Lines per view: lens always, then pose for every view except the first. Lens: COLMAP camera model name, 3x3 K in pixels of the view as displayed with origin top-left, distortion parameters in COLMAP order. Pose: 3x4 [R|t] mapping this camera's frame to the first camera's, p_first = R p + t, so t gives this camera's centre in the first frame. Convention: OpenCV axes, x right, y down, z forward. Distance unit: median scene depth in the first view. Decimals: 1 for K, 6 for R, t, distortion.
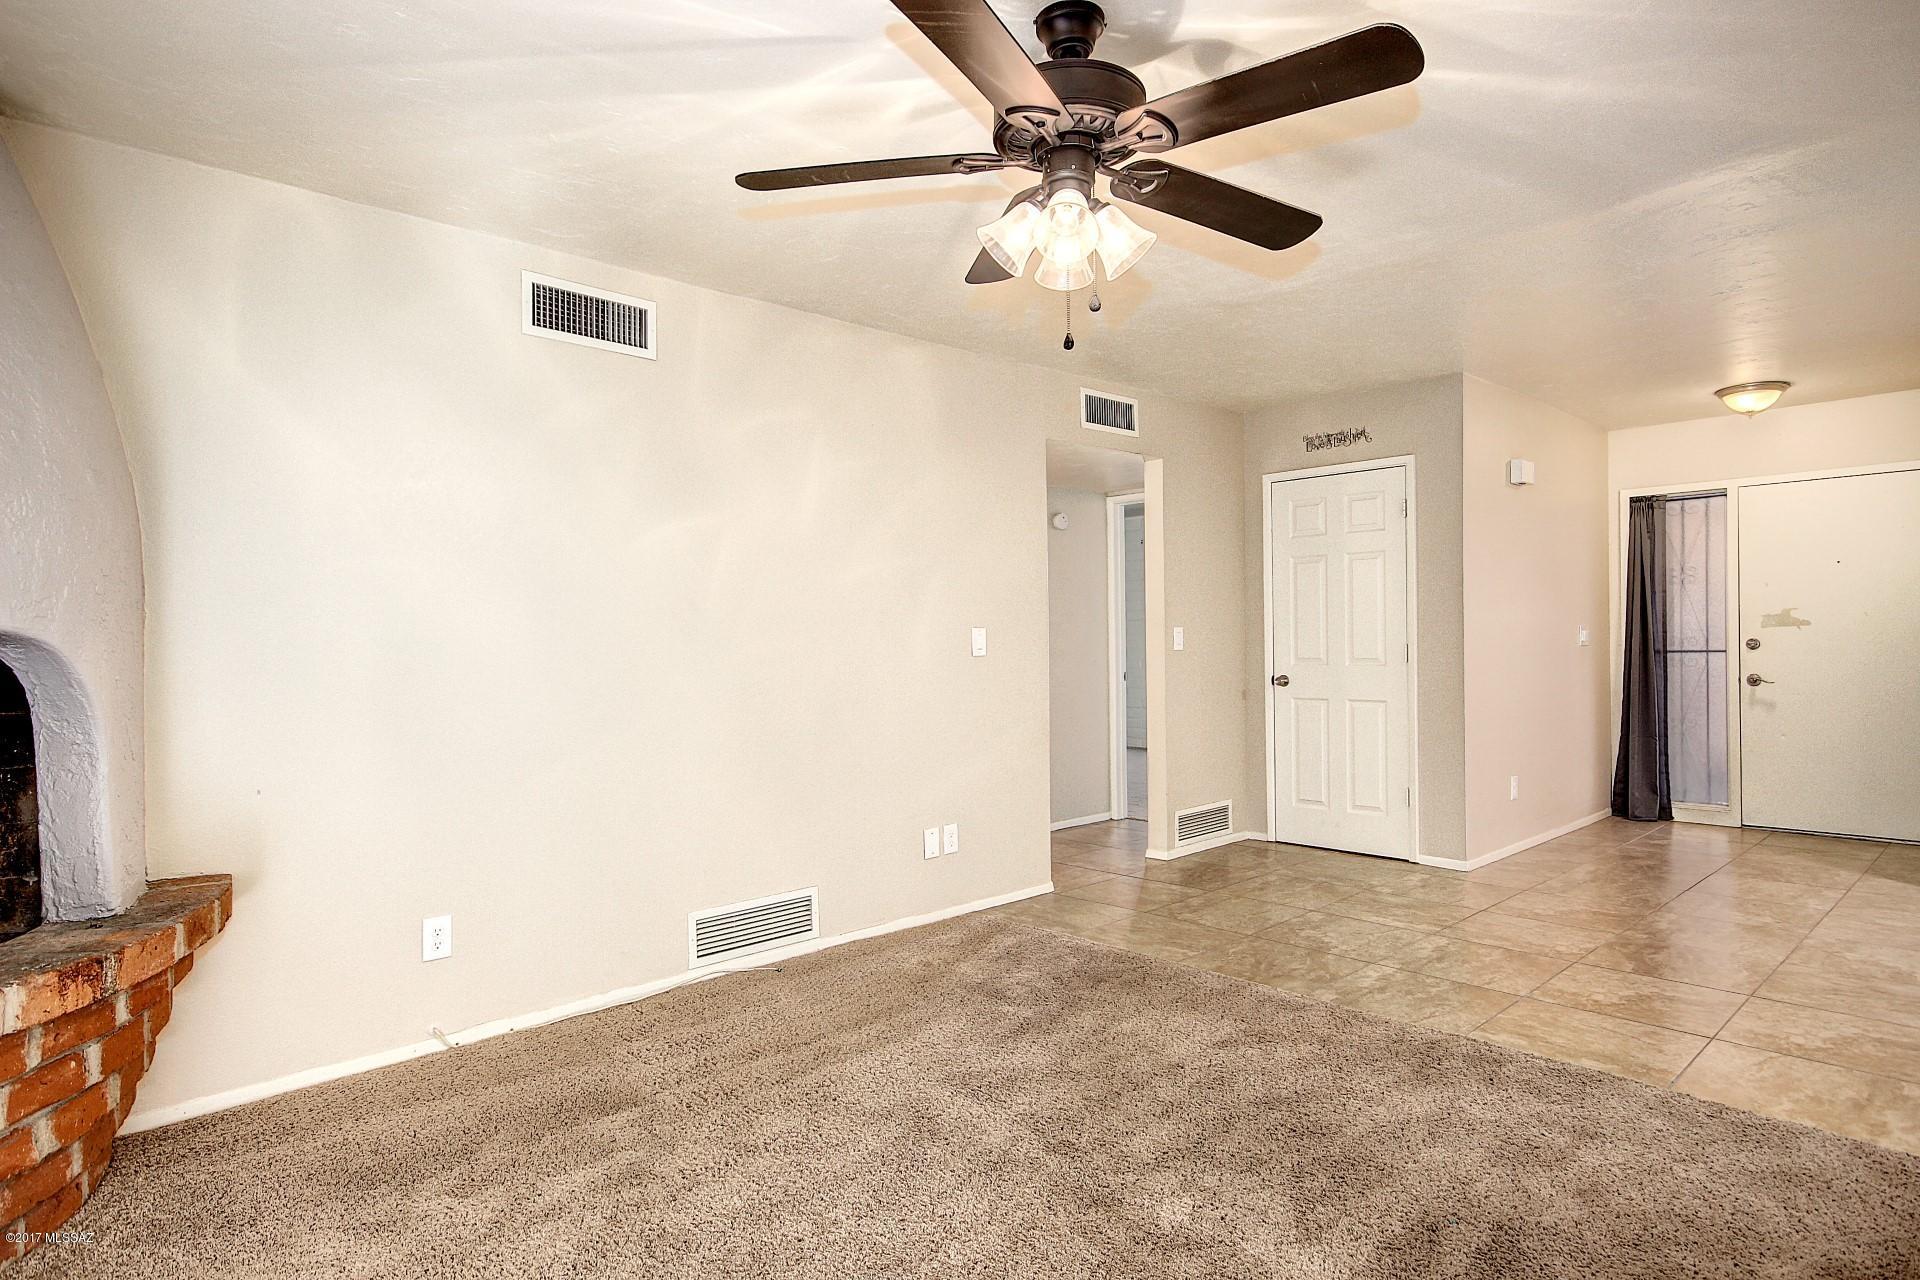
lens RADIAL K [[1065.3, 0, 961.4], [0, 1065.3, 642.8], [0, 0, 1]] dist [0.015691, 0.004978]
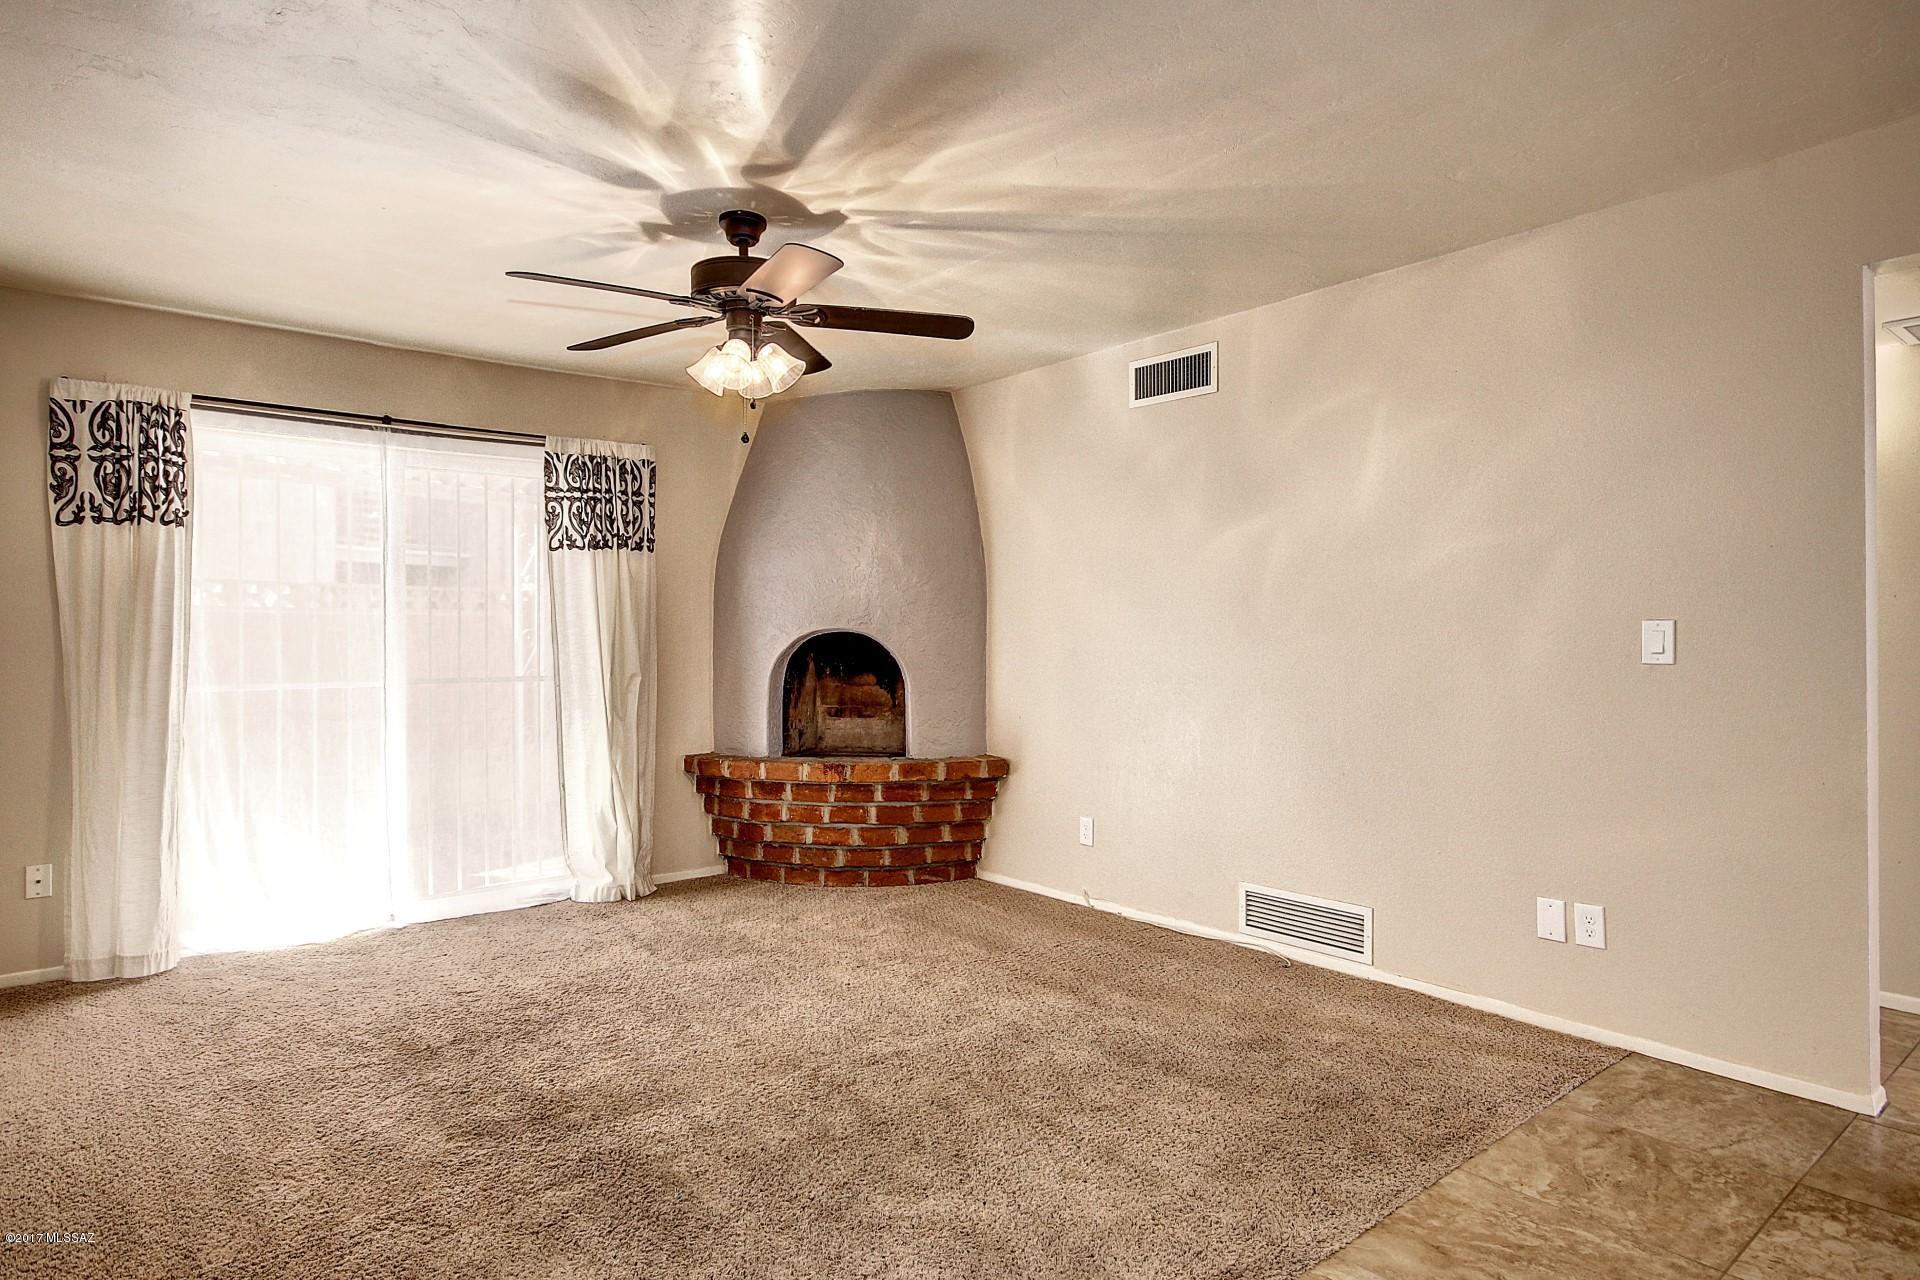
lens RADIAL K [[1065.3, 0, 974.1], [0, 1065.3, 633.2], [0, 0, 1]] dist [0.015691, 0.004978]
pose [[-0.048284, 0.012057, -0.998761, 0.816526], [-0.001023, 0.999926, 0.012121, -0.016444], [0.998833, 0.001607, -0.048268, 0.738321]]
